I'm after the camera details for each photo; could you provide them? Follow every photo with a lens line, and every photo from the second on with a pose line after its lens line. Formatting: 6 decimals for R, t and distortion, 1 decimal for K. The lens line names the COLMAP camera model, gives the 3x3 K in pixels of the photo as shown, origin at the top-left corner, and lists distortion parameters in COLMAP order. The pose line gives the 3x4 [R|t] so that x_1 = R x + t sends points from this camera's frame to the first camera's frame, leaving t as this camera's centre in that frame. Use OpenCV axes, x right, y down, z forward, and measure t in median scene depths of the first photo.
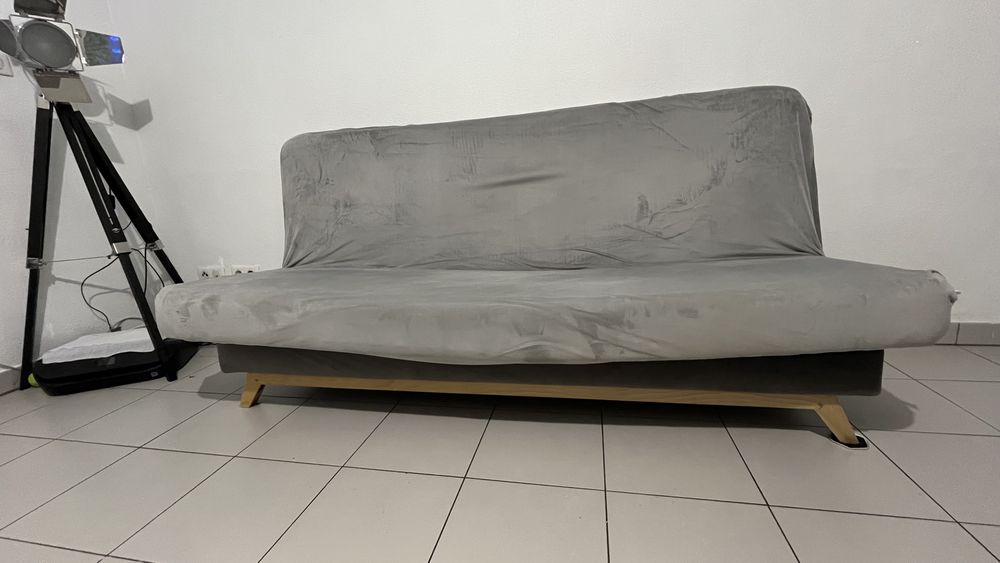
lens RADIAL K [[420.3, 0, 500.5], [0, 420.3, 281.9], [0, 0, 1]] dist [-0.010515, -0.001743]
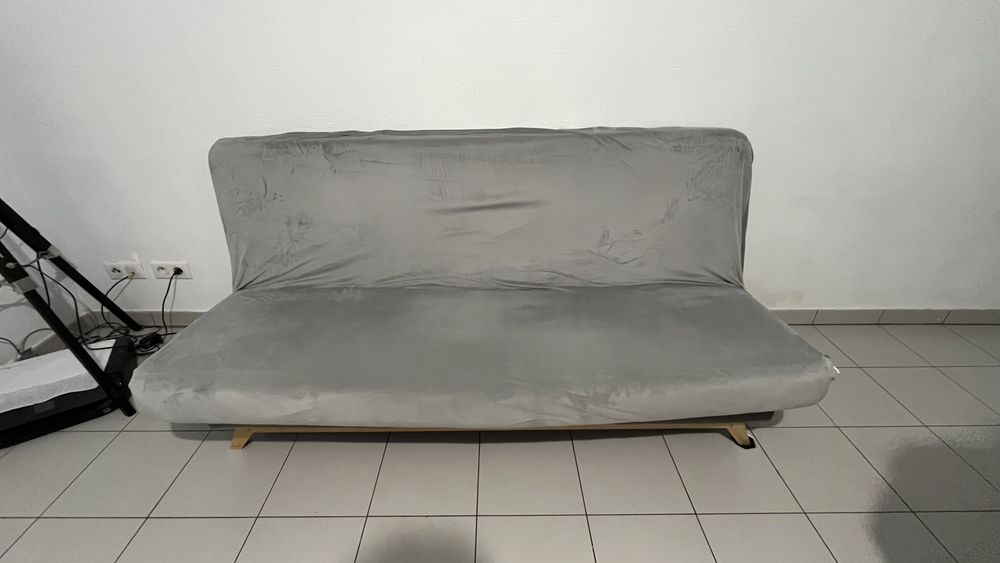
lens RADIAL K [[420.3, 0, 498.9], [0, 420.3, 278.5], [0, 0, 1]] dist [-0.010515, -0.001743]
pose [[0.975706, -0.053461, 0.212459, -0.159898], [-0.007833, 0.960637, 0.277696, -0.357474], [-0.218942, -0.272614, 0.936881, 0.007690]]
